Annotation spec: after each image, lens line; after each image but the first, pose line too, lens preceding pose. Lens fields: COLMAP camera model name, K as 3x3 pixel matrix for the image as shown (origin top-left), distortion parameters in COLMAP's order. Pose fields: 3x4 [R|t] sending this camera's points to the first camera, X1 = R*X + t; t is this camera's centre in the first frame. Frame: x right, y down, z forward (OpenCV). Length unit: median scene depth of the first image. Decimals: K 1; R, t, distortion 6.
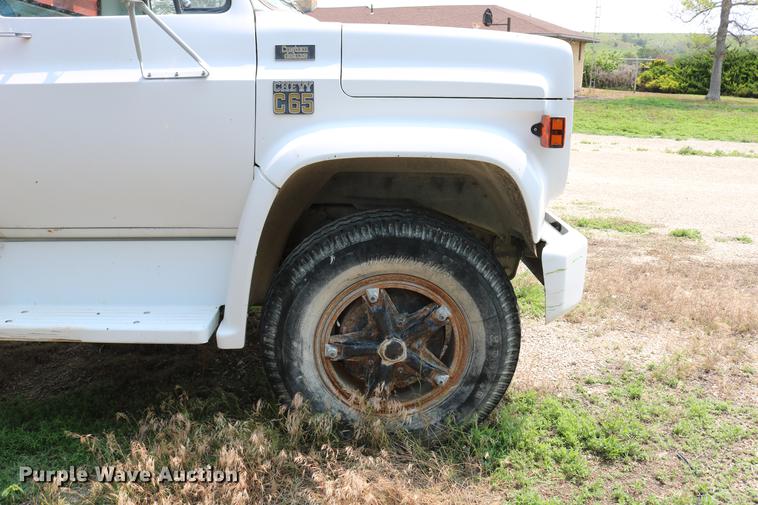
lens RADIAL K [[627.3, 0, 379.0], [0, 627.3, 252.5], [0, 0, 1]] dist [-0.159947, 0.128022]
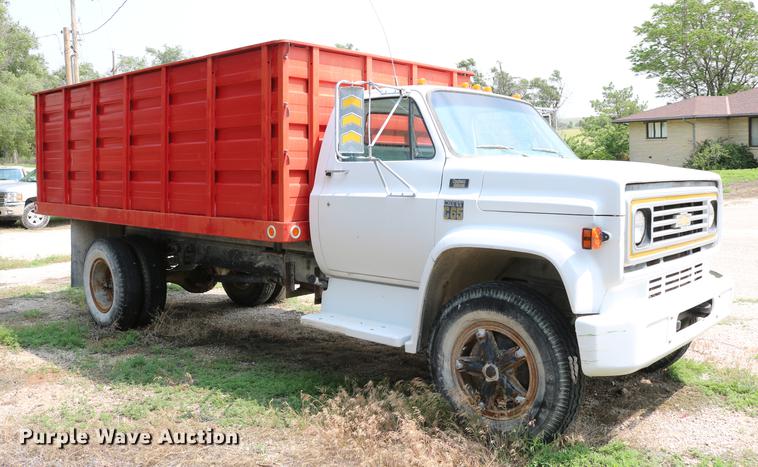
lens RADIAL K [[692.3, 0, 376.8], [0, 692.3, 206.1], [0, 0, 1]] dist [-0.176174, 0.143817]
pose [[0.723469, 0.031238, -0.689650, 0.974278], [-0.167650, 0.977021, -0.131617, 0.025695], [0.669691, 0.210841, 0.712082, -0.478634]]
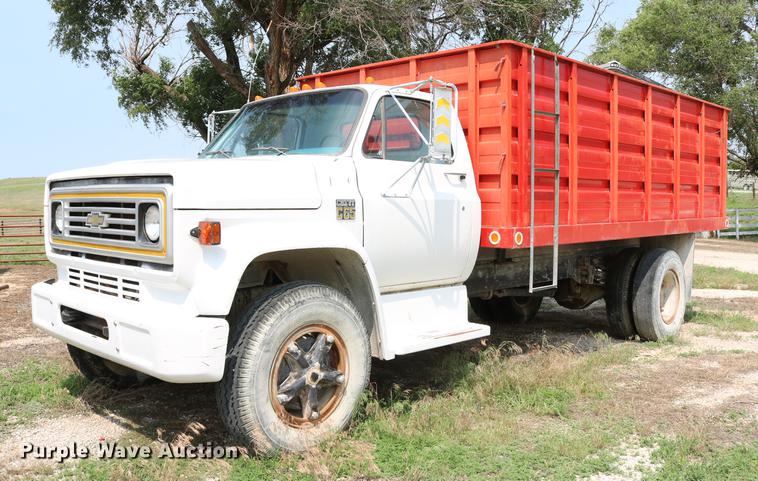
lens RADIAL K [[696.3, 0, 379.0], [0, 696.3, 240.5], [0, 0, 1]] dist [-0.134128, 0.022444]
pose [[-0.707401, 0.033396, -0.706023, 1.030880], [-0.183401, 0.955998, 0.228980, -0.795916], [0.682603, 0.291466, -0.670150, 3.059937]]
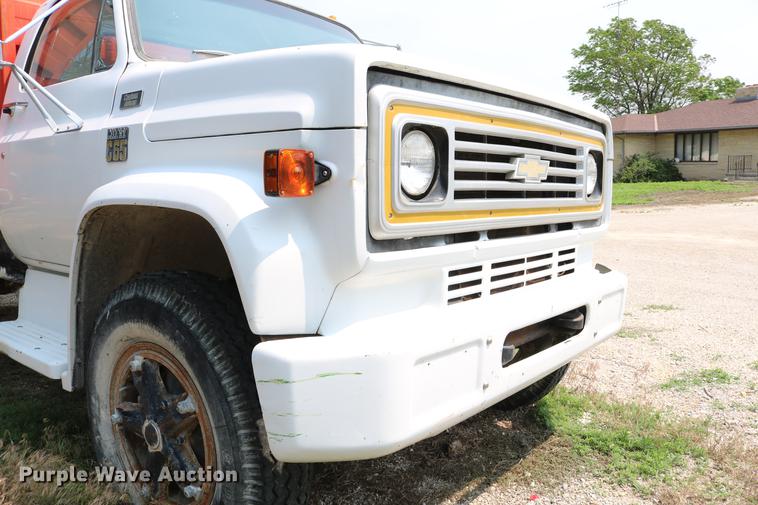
lens RADIAL K [[627.3, 0, 379.0], [0, 627.3, 252.5], [0, 0, 1]] dist [-0.159947, 0.128022]
pose [[0.762594, 0.071390, -0.642926, 0.768508], [-0.166927, 0.981948, -0.088962, -0.063059], [0.624969, 0.175164, 0.760744, 0.528154]]
